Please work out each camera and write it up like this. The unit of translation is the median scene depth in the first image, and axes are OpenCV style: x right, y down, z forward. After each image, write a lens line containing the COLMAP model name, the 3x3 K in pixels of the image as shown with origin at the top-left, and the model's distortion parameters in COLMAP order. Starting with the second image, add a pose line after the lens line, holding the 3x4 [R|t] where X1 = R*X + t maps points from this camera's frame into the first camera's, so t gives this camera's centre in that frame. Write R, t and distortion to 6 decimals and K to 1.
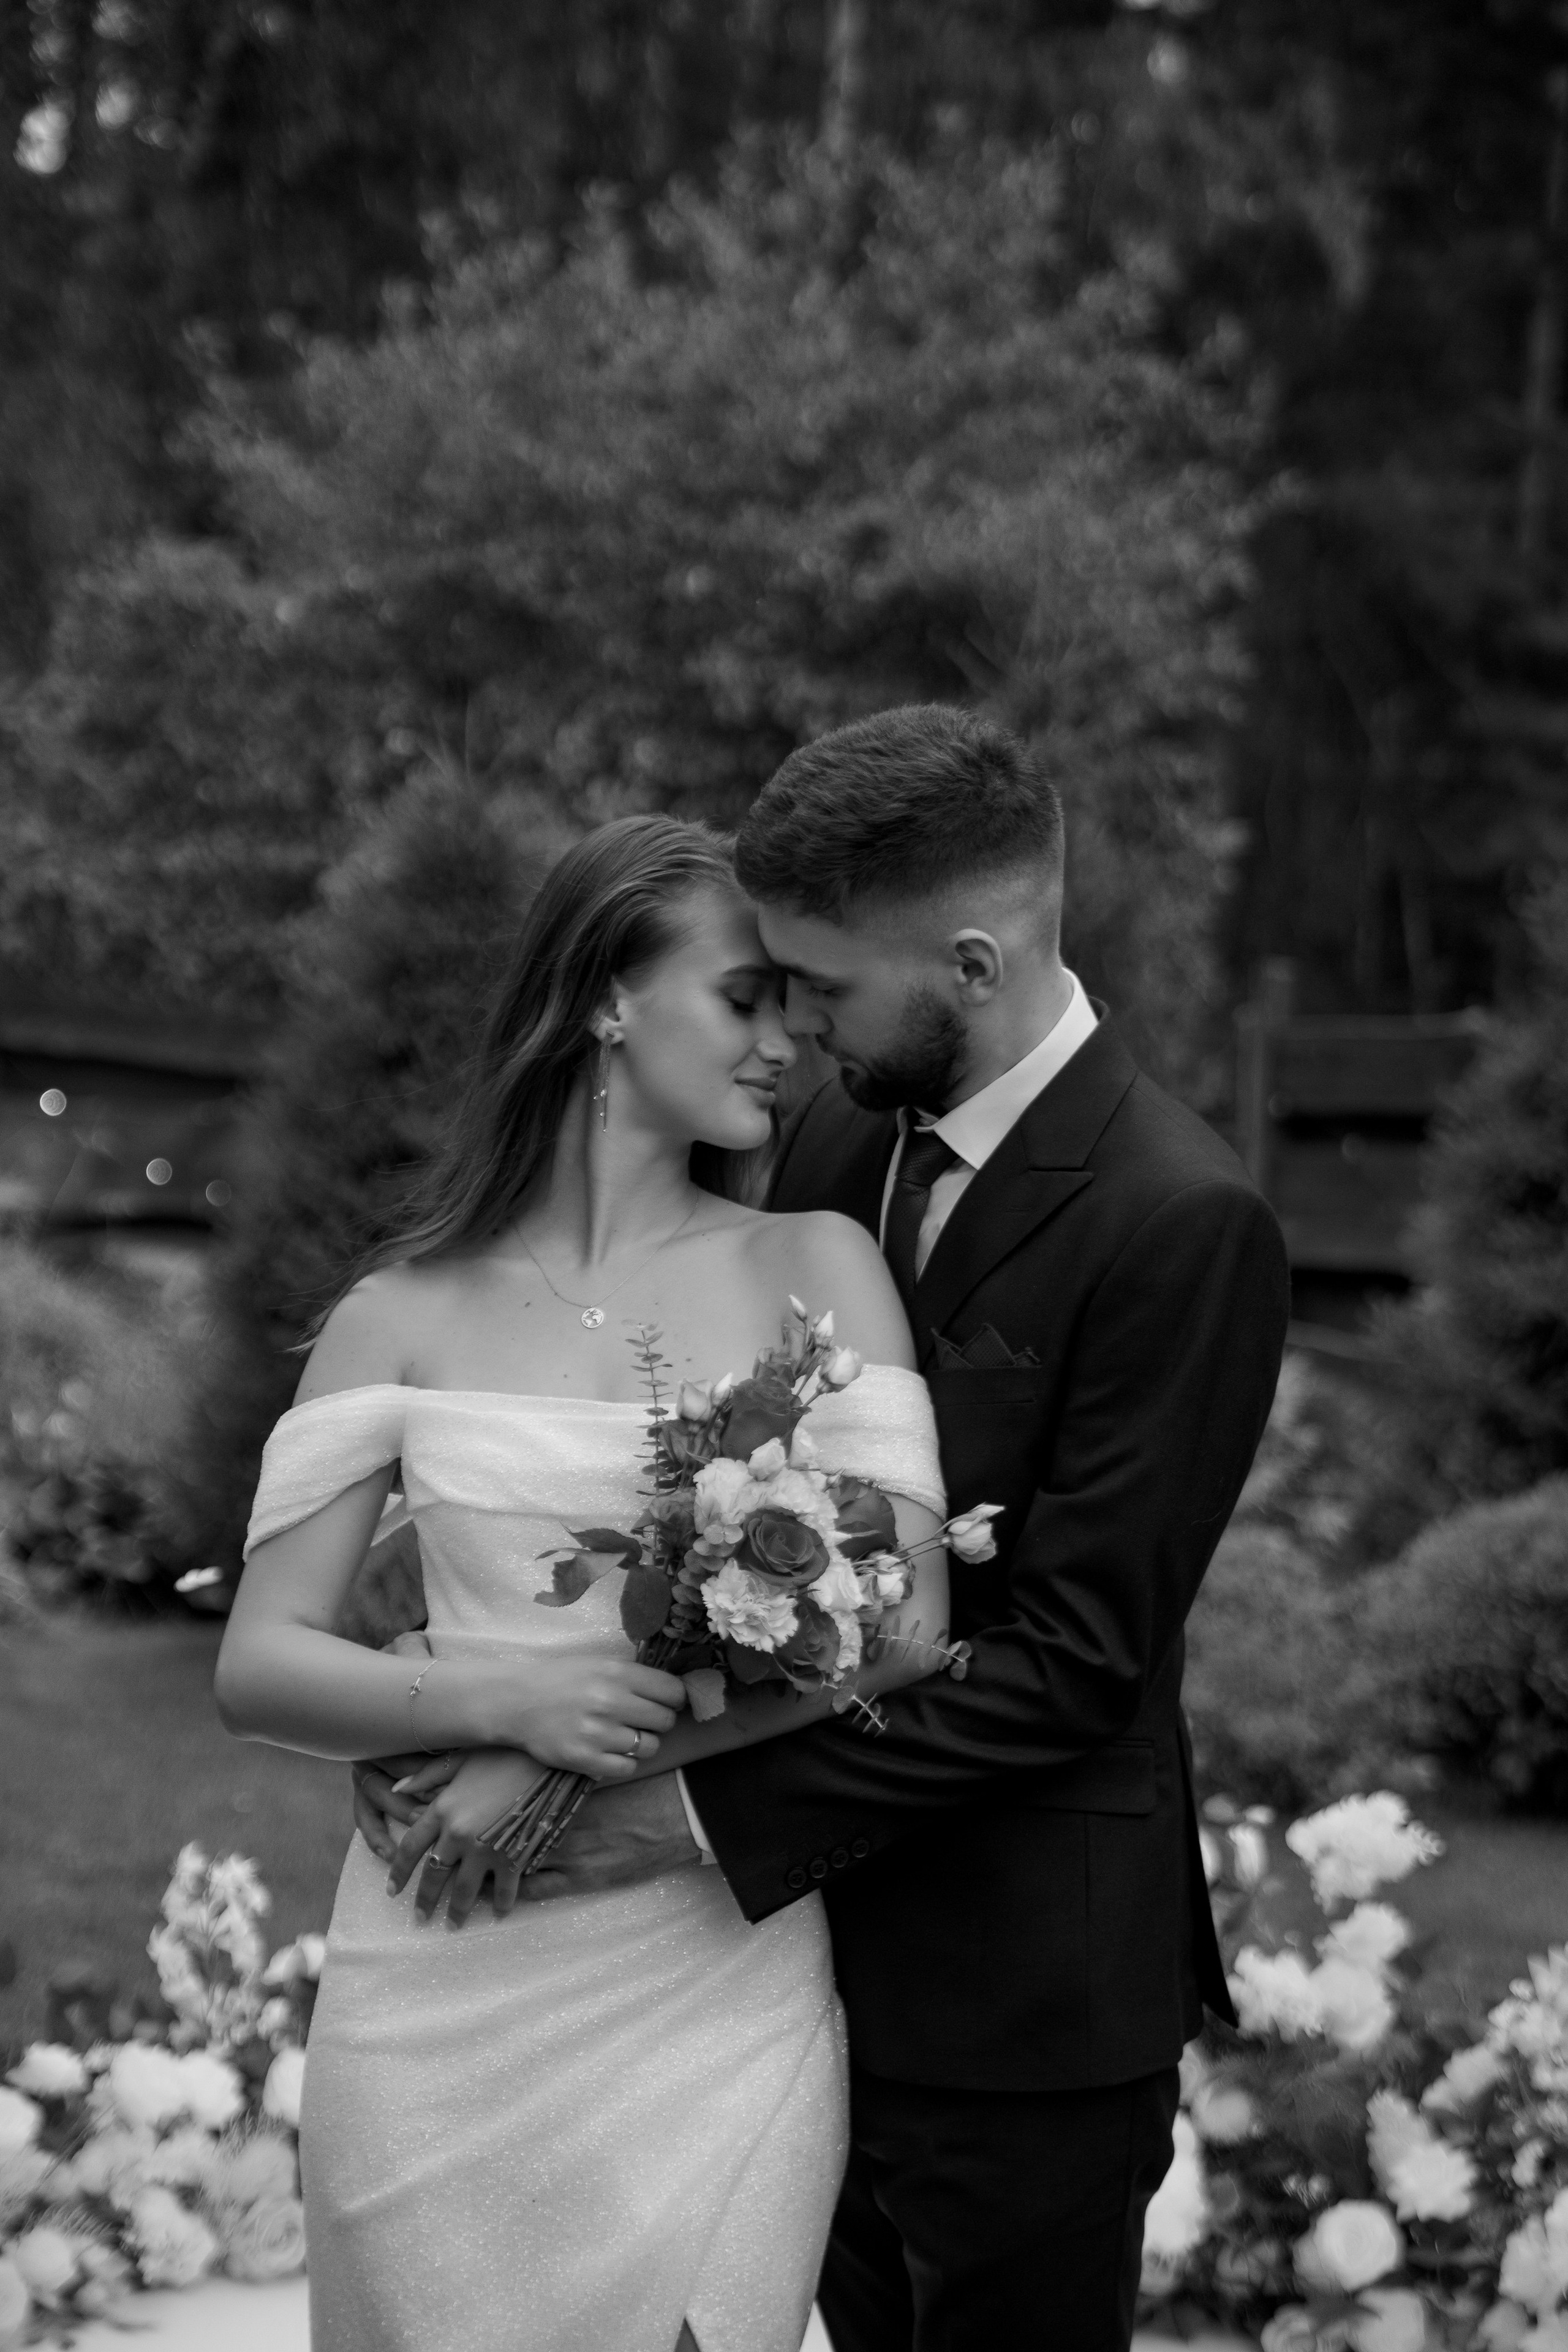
lens RADIAL K [[4574.1, 0, 759.1], [0, 4574.1, 1158.4], [0, 0, 1]] dist [0.165067, 0.000000]
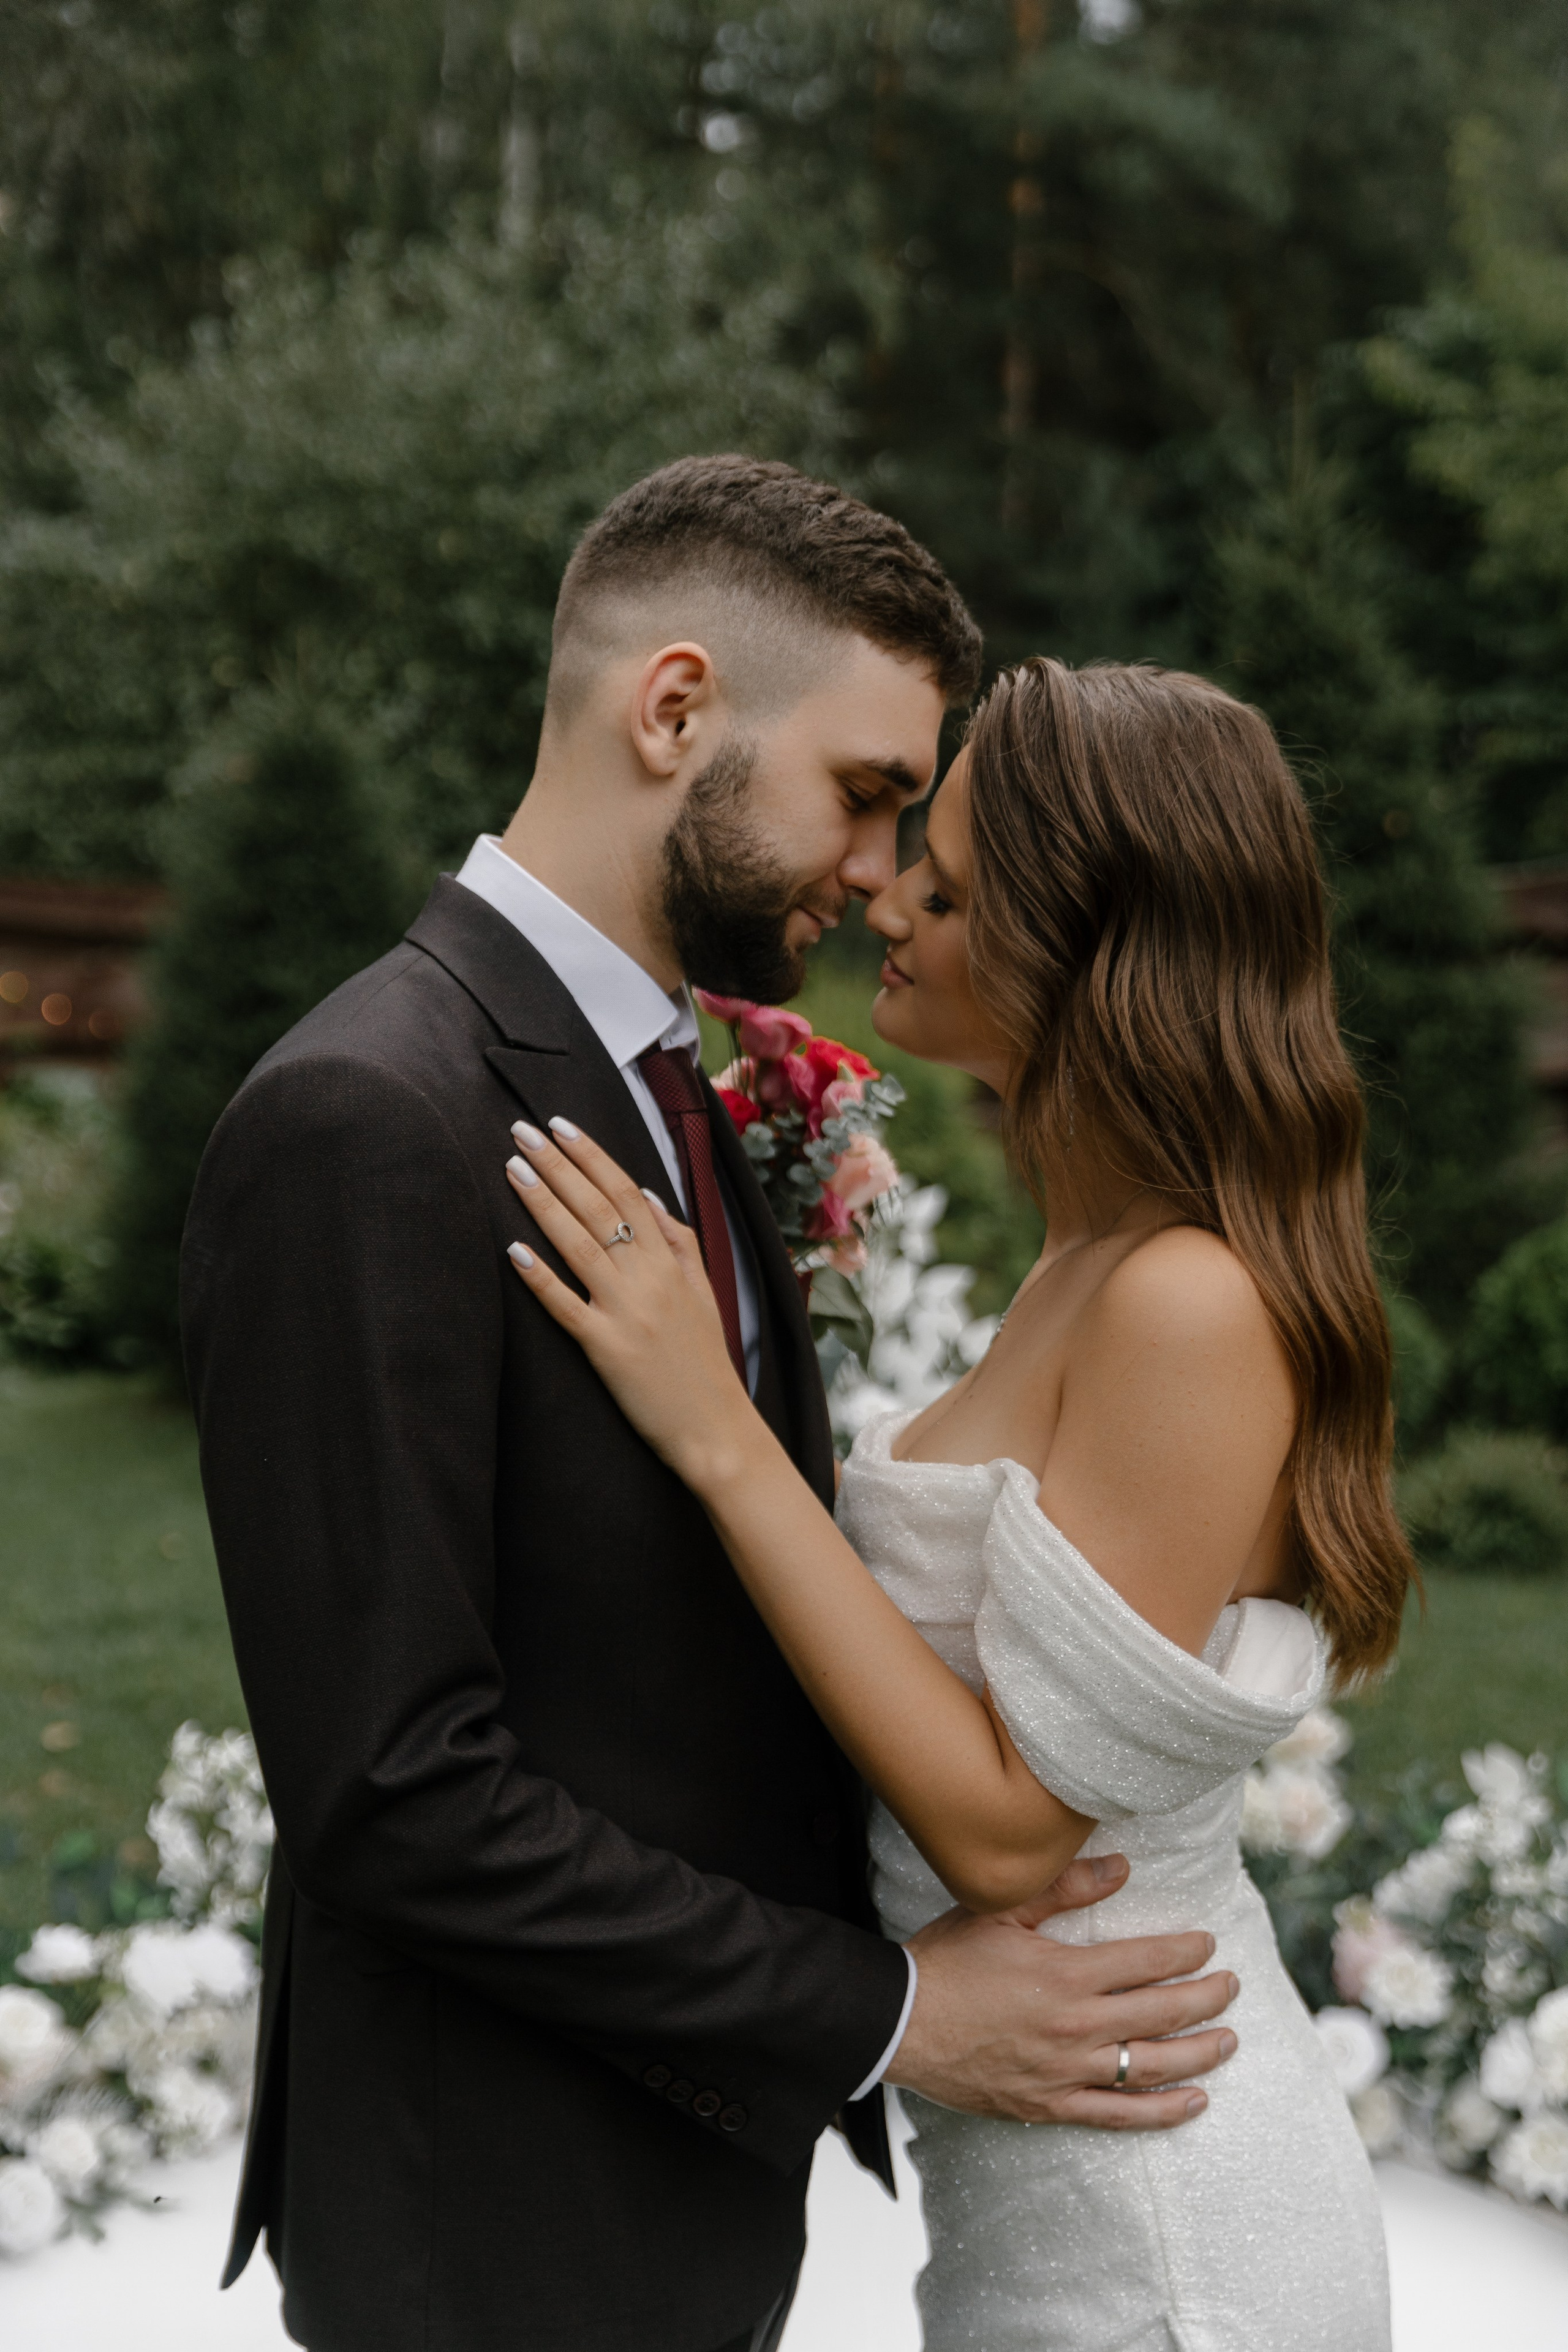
lens RADIAL K [[3136.7, 0, 772.4], [0, 3136.7, 1188.7], [0, 0, 1]] dist [0.013973, 0.000000]
pose [[0.994438, -0.038540, 0.098018, -0.016890], [0.031463, 0.996854, 0.072744, -0.004466], [-0.100513, -0.069256, 0.992522, 0.088791]]
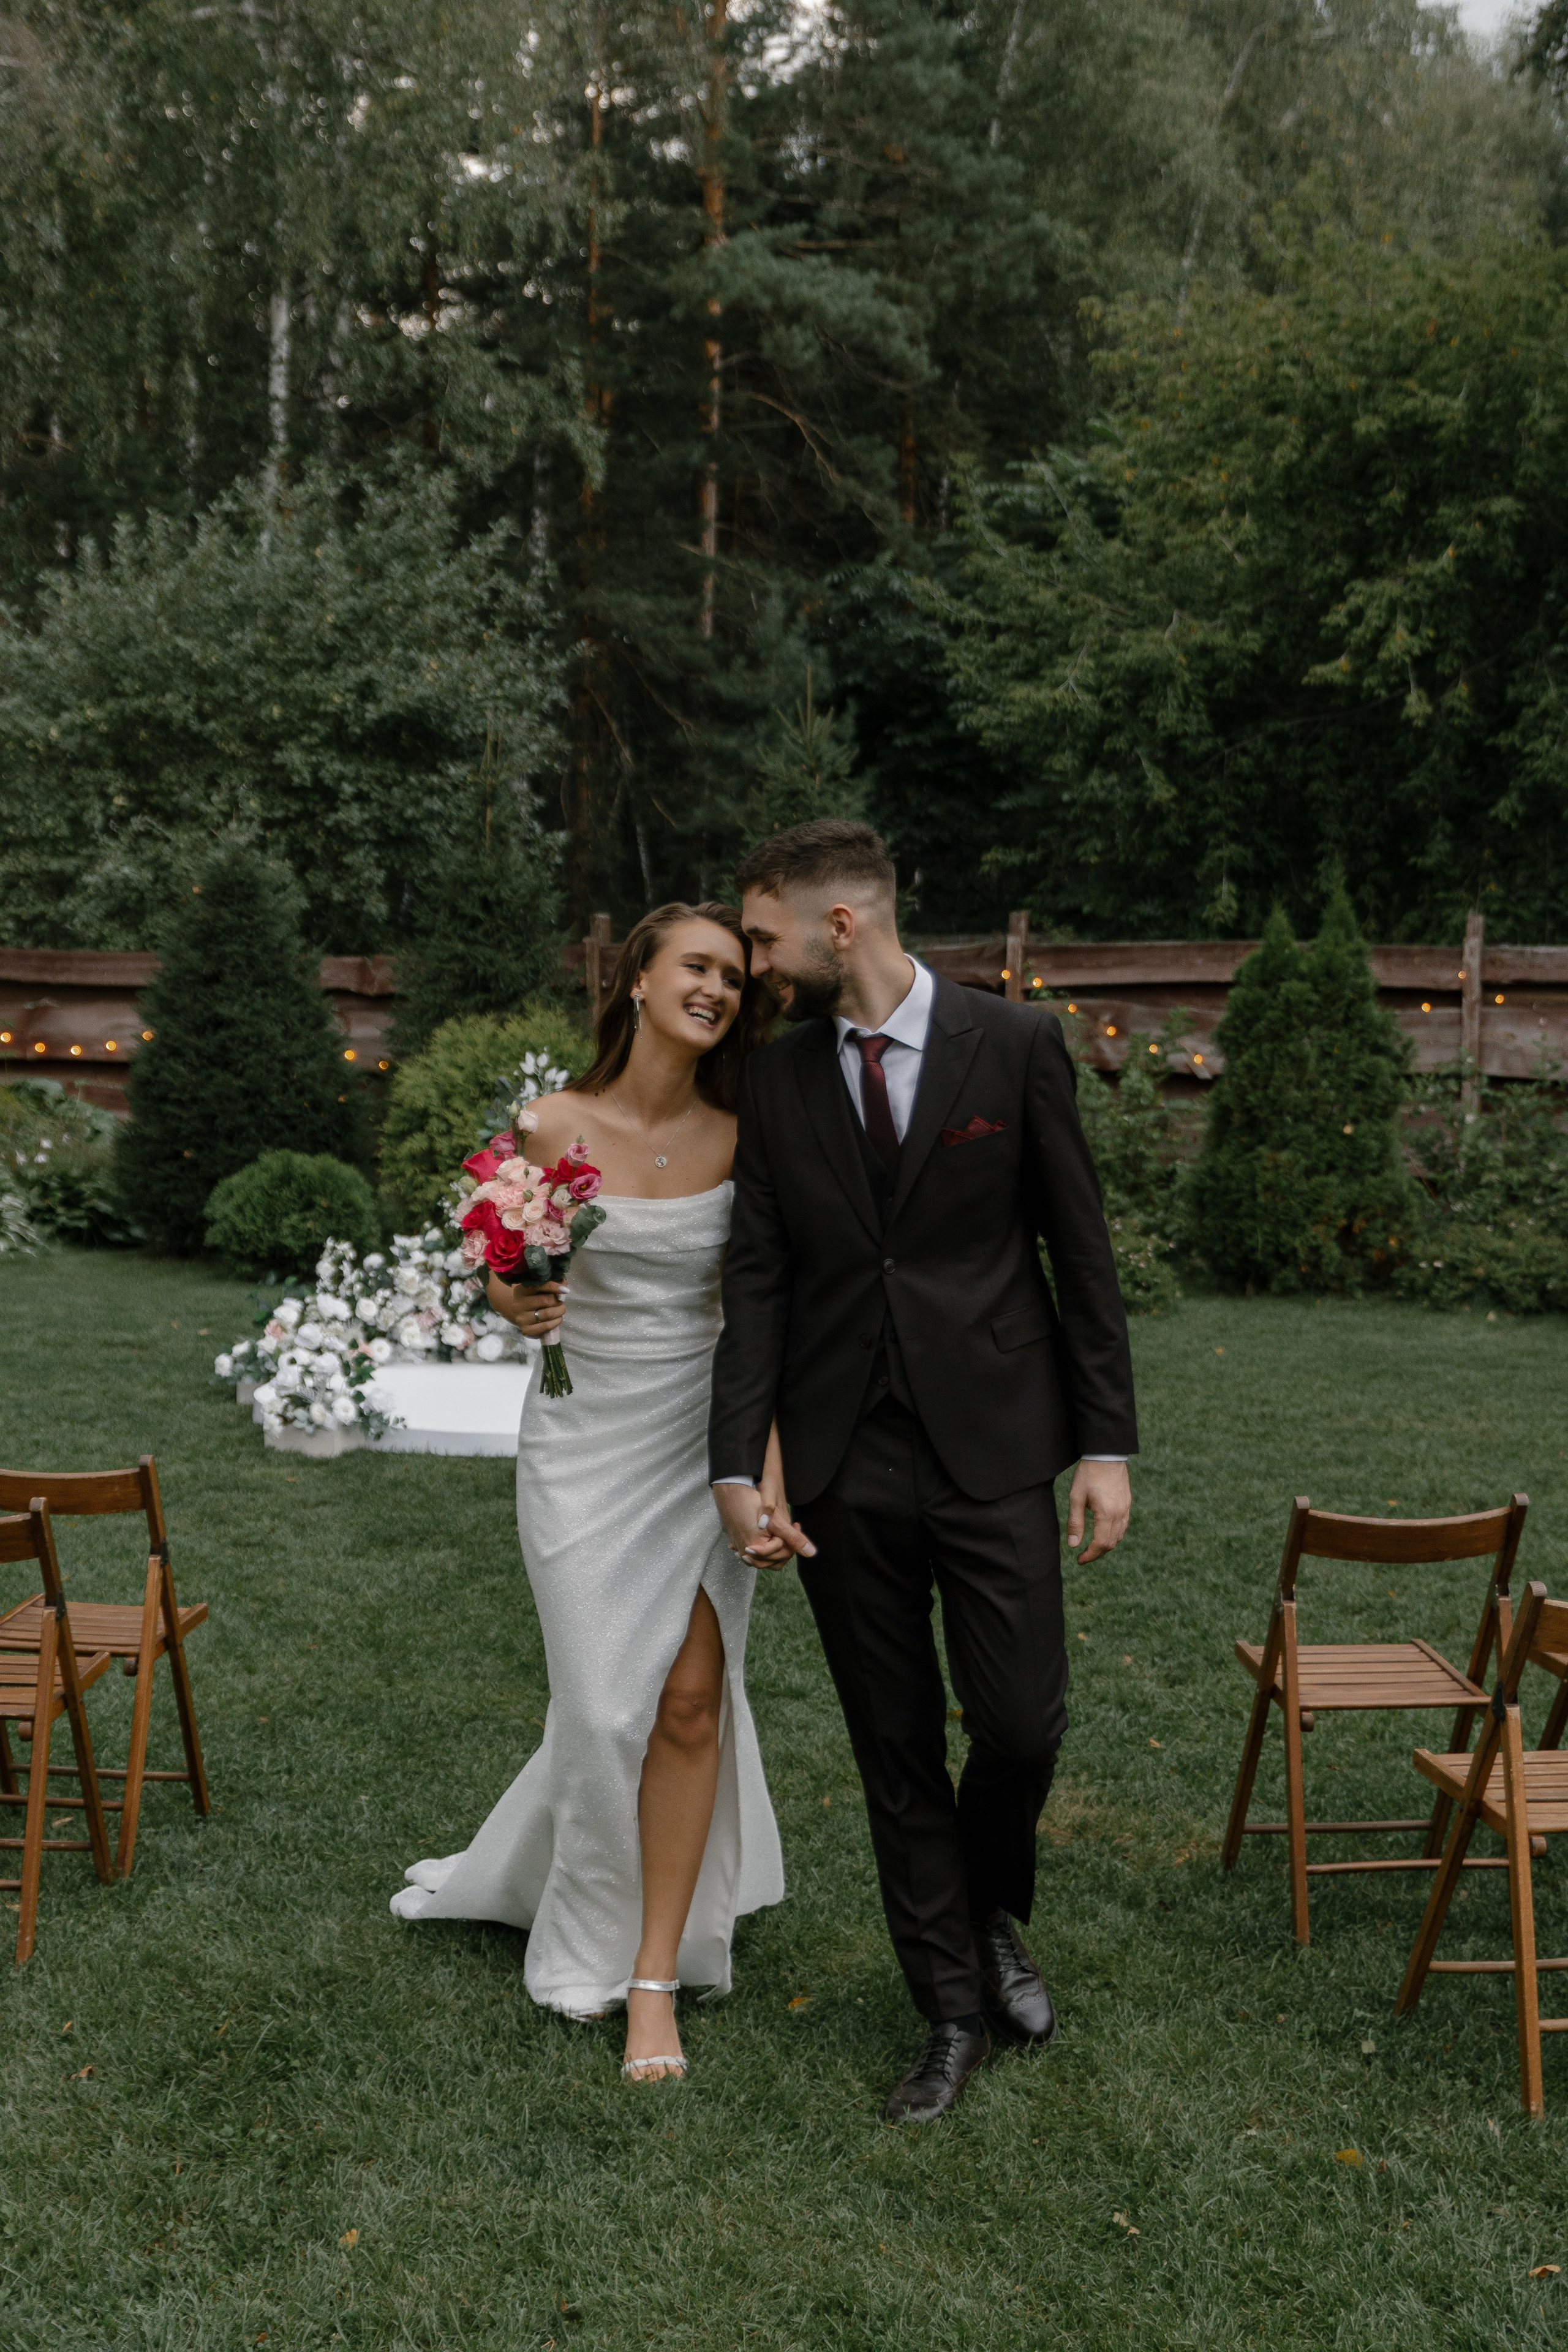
lens RADIAL K [[3317.5, 0, 803.3], [0, 3317.5, 1196.7], [0, 0, 1]] dist [0.073048, 0.000000]
pose [[0.981271, -0.047039, 0.186803, -0.066508], [0.036309, 0.997510, 0.060453, -0.002307], [-0.189181, -0.052538, 0.980536, -0.387850]]
